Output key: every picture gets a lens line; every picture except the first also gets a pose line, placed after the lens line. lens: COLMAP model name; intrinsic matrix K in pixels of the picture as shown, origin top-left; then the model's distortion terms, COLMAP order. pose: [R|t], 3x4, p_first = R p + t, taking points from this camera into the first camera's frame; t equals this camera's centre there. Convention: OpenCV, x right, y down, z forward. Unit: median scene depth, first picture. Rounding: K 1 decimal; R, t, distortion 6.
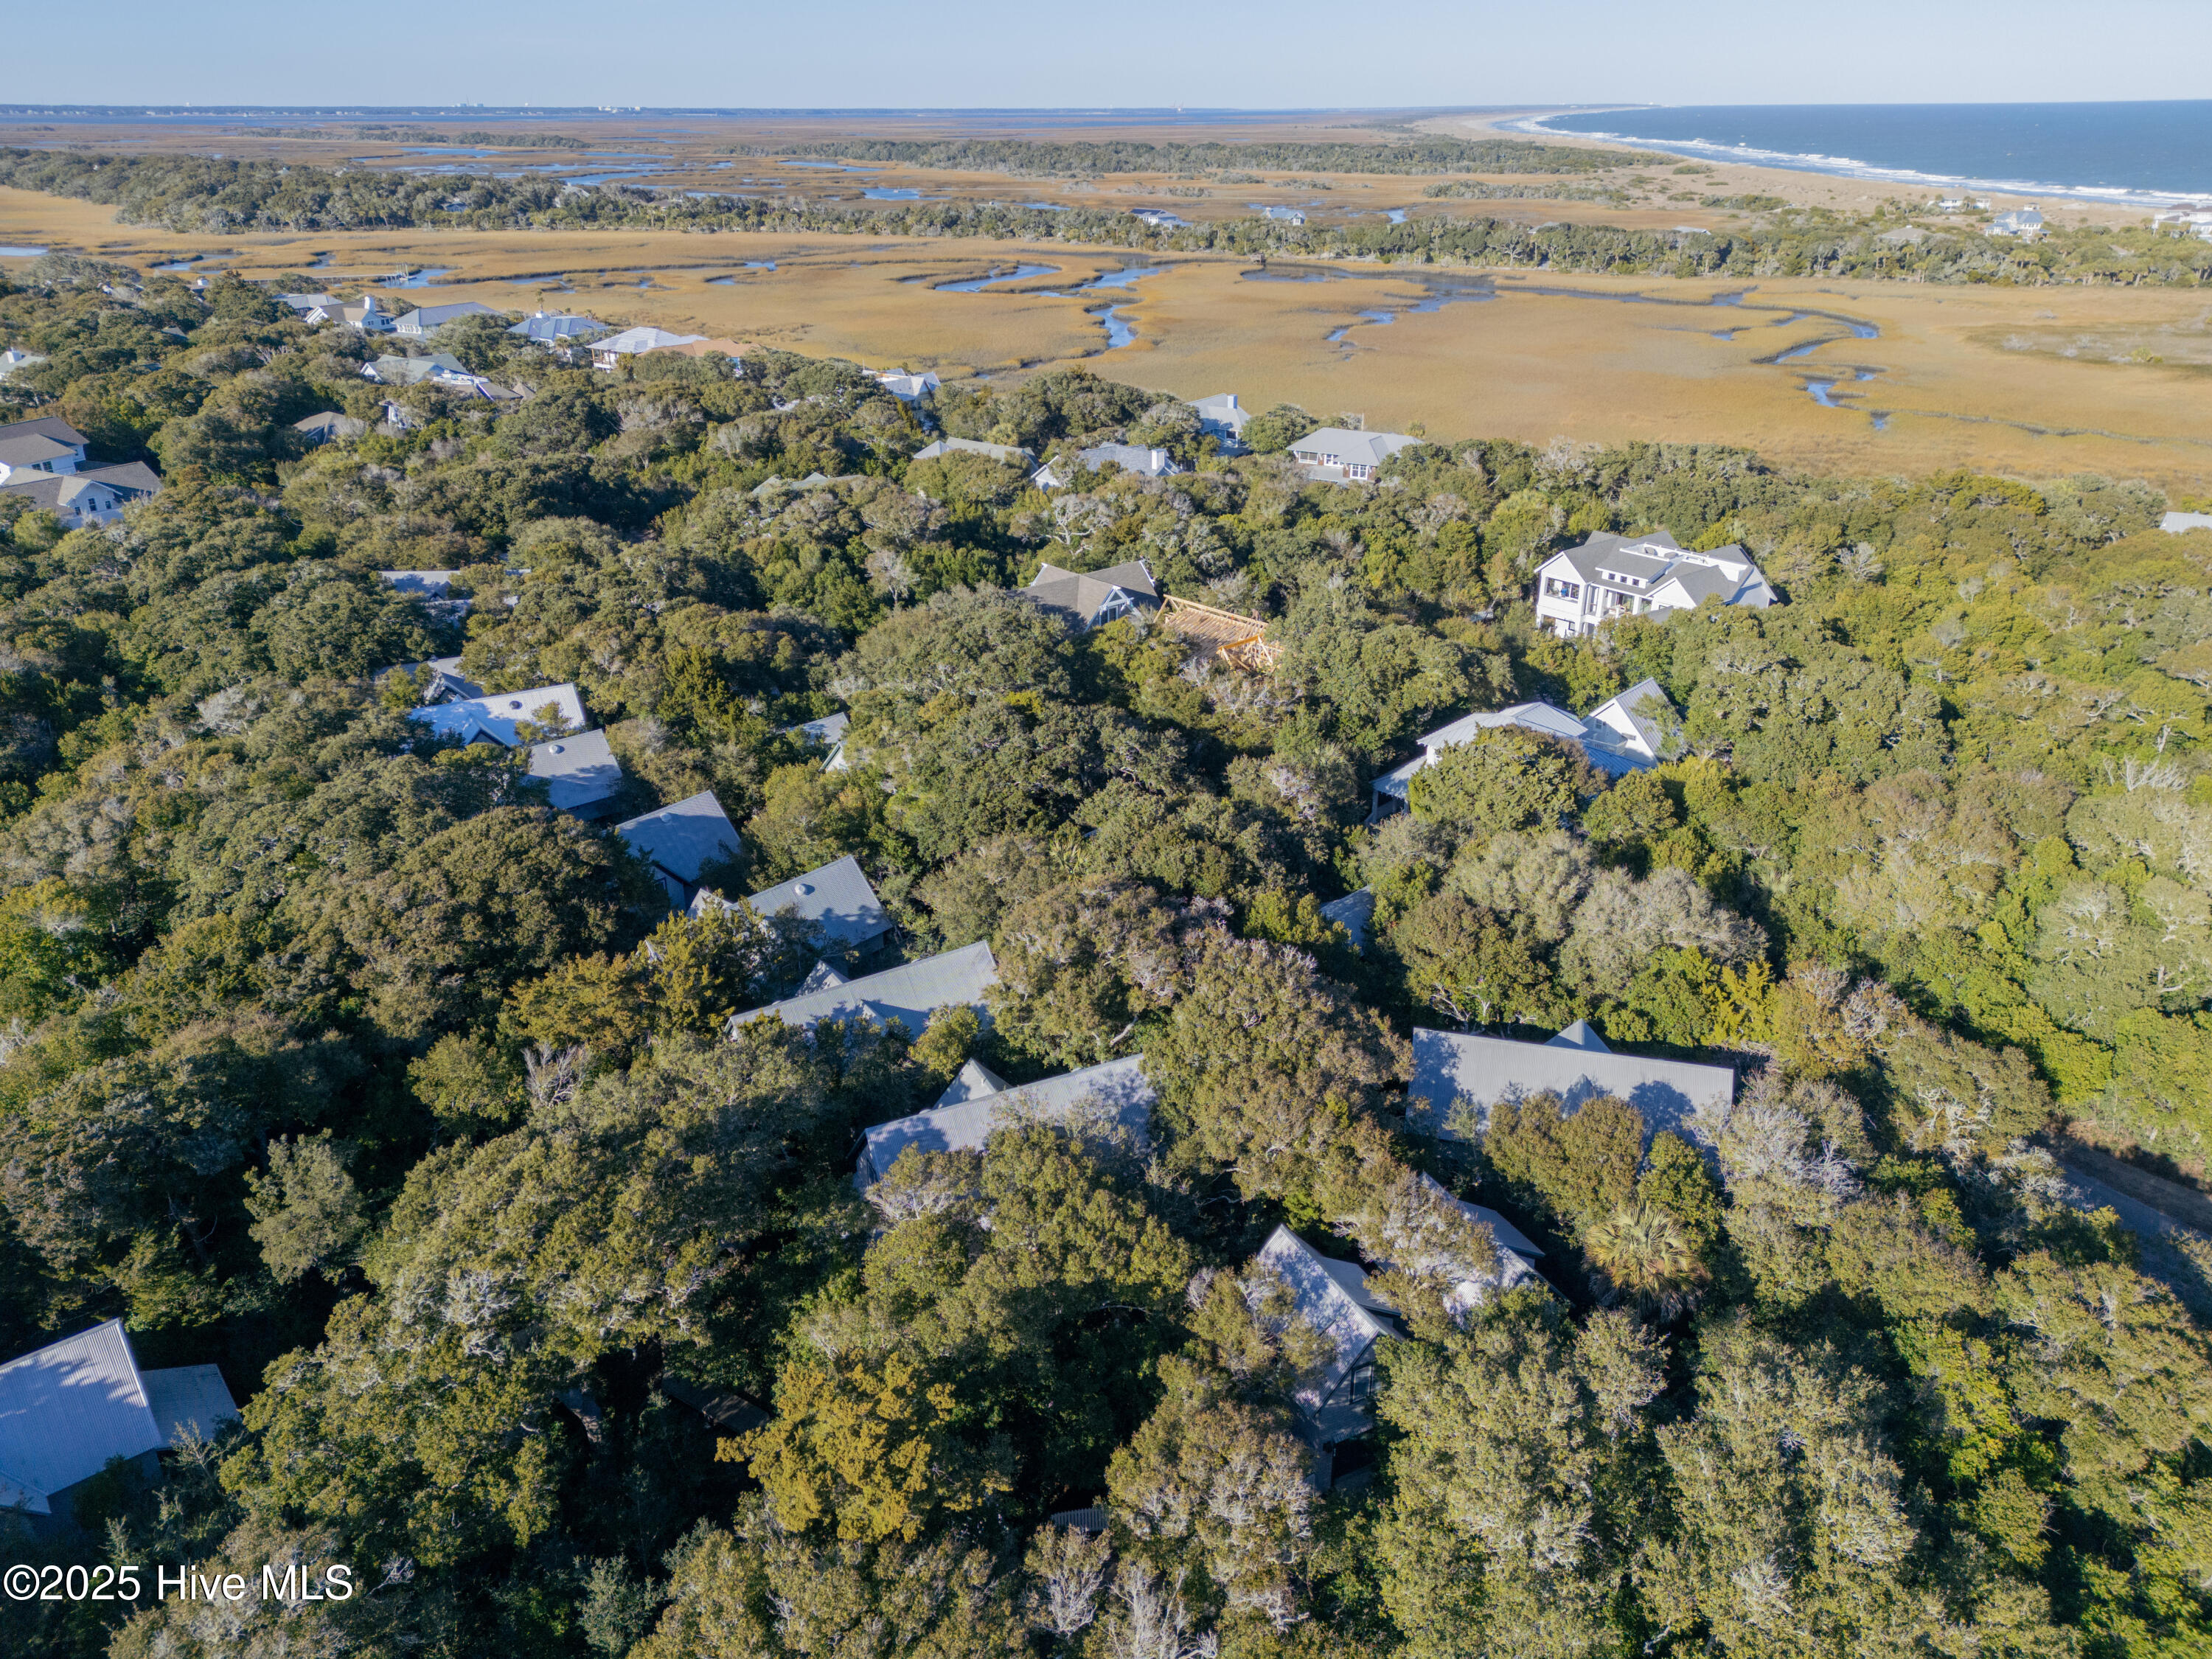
lens RADIAL K [[1554.9, 0, 1106.0], [0, 1554.9, 829.5], [0, 0, 1]] dist [0.051128, -0.070195]
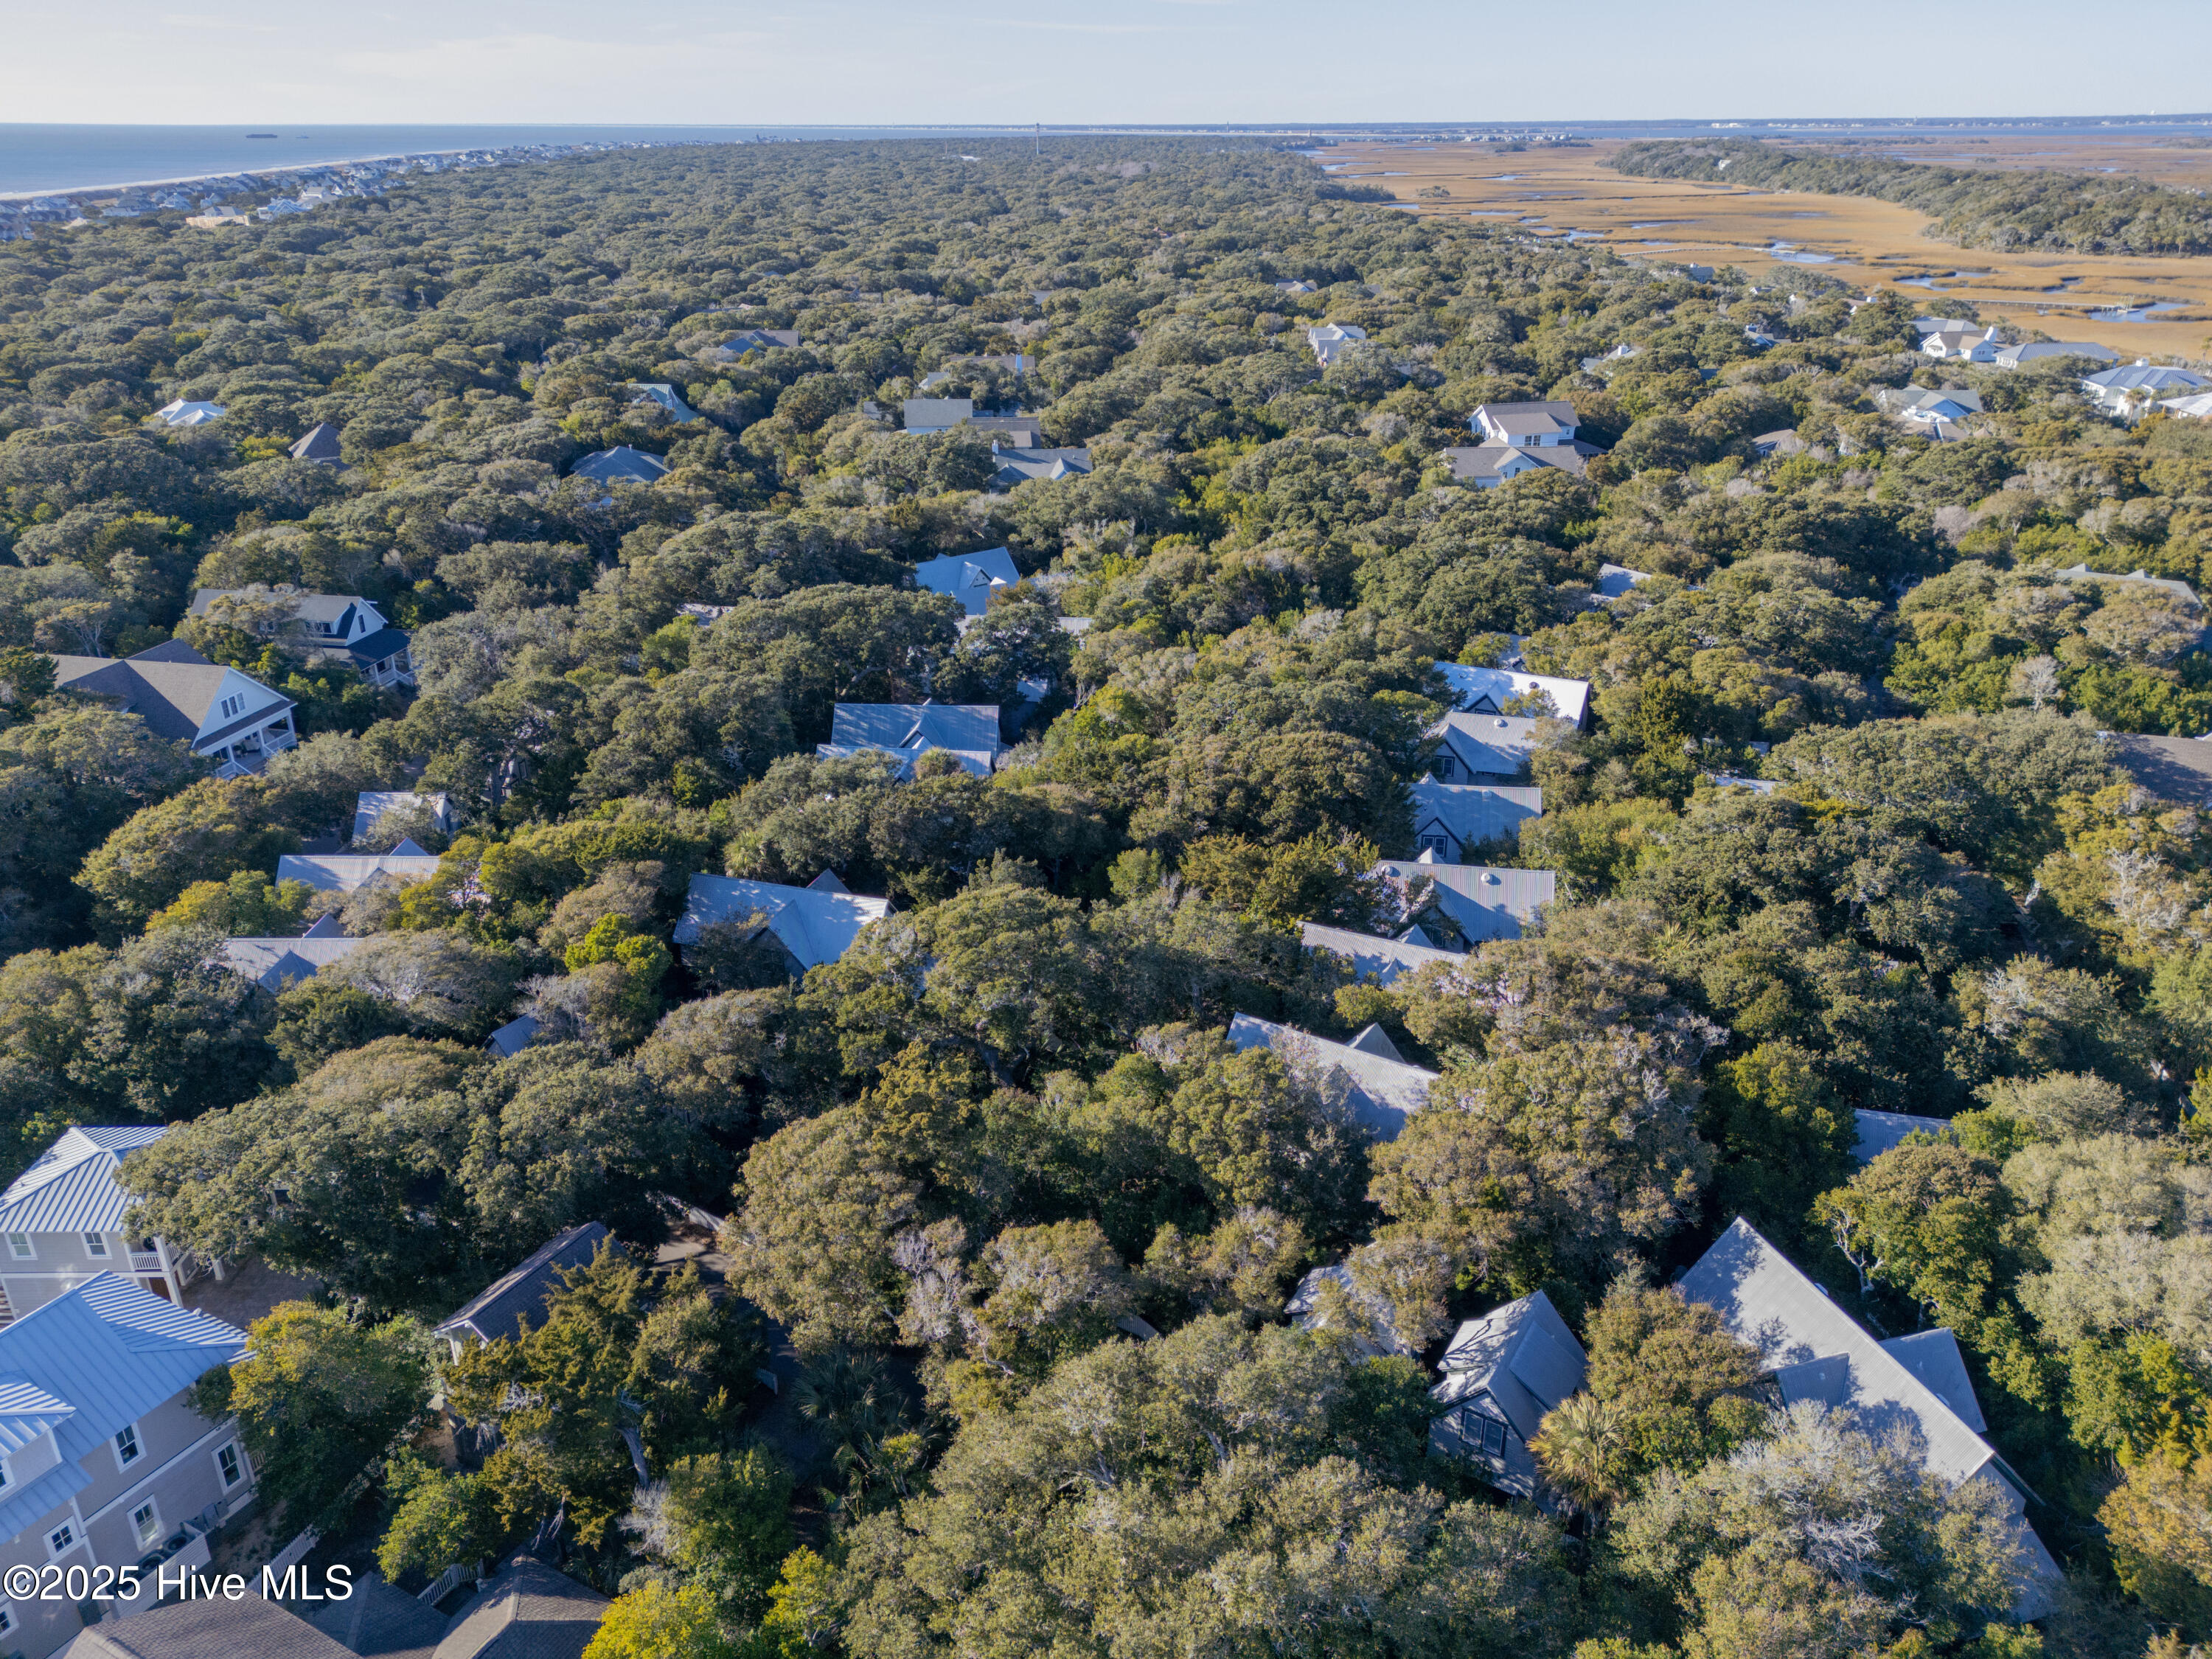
lens RADIAL K [[1576.1, 0, 1106.0], [0, 1576.1, 829.5], [0, 0, 1]] dist [0.002987, -0.011153]
pose [[0.499118, 0.338268, -0.797782, 0.111190], [-0.342163, 0.922781, 0.177201, -0.019956], [0.796119, 0.184528, 0.576319, 0.020158]]
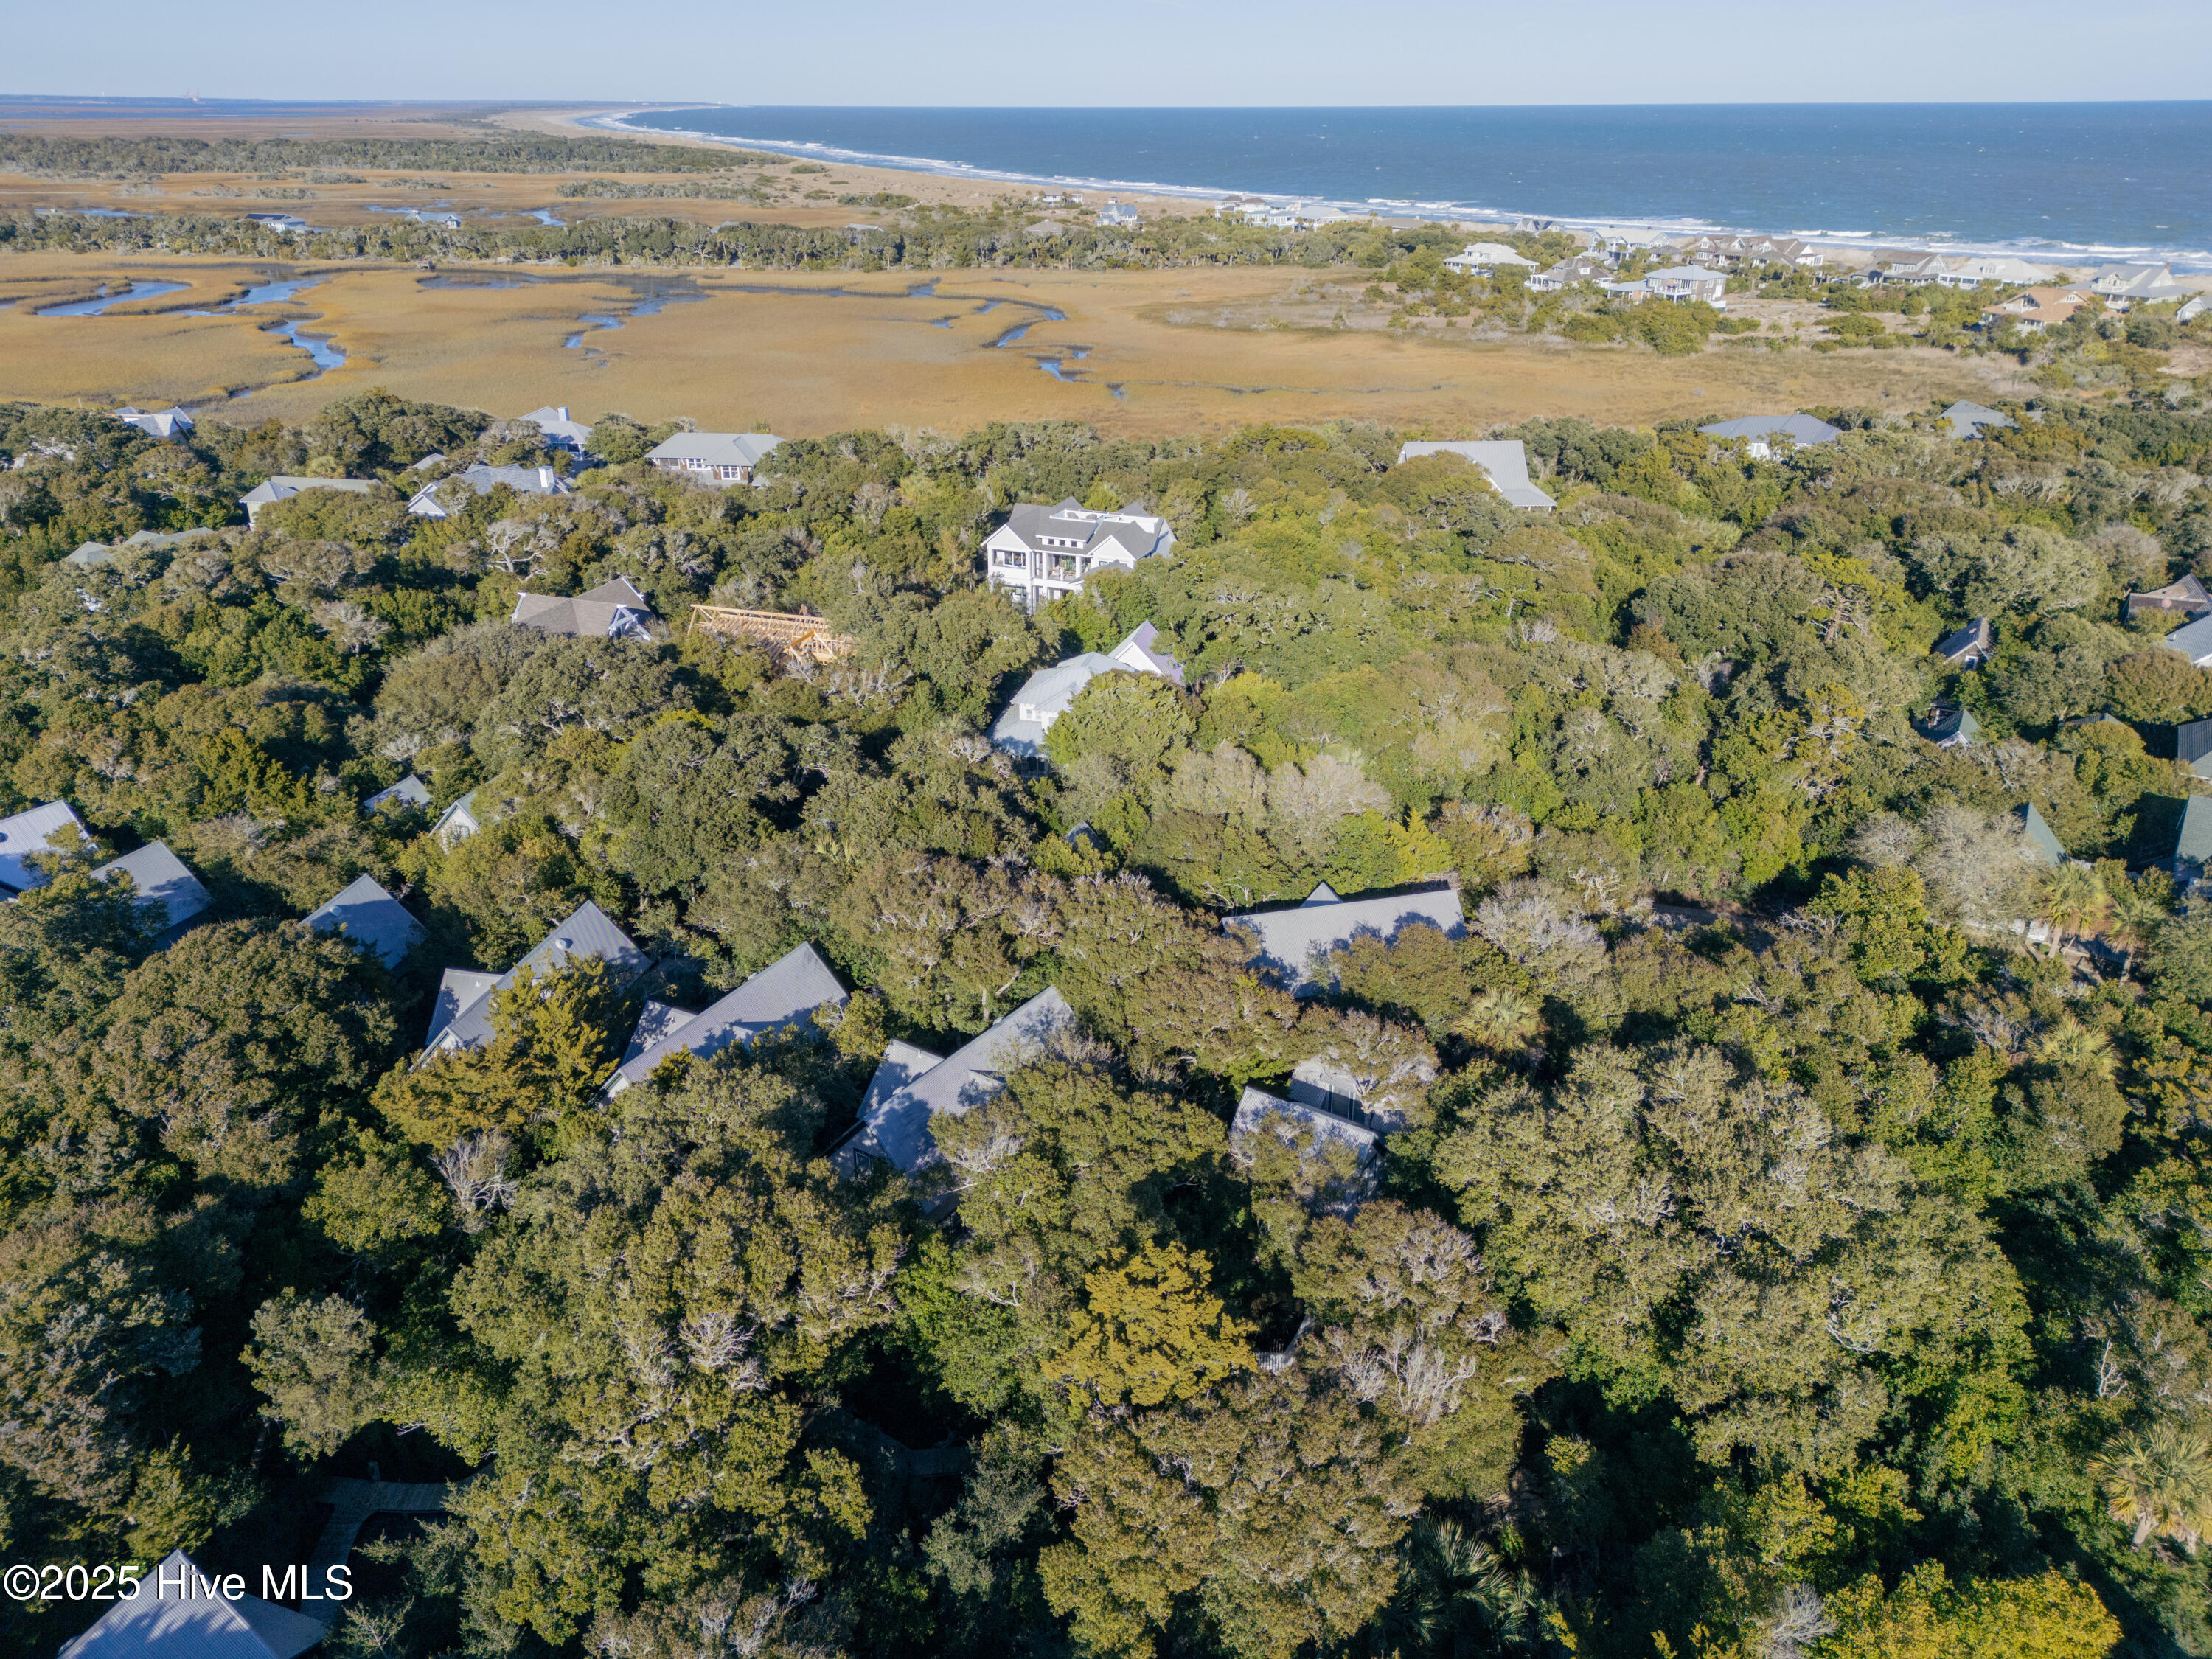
lens RADIAL K [[1576.1, 0, 1106.0], [0, 1576.1, 829.5], [0, 0, 1]] dist [0.002987, -0.011153]
pose [[0.864346, -0.196437, 0.462946, -0.065724], [0.196495, 0.979296, 0.048667, -0.002241], [-0.462922, 0.048901, 0.885049, -0.002109]]
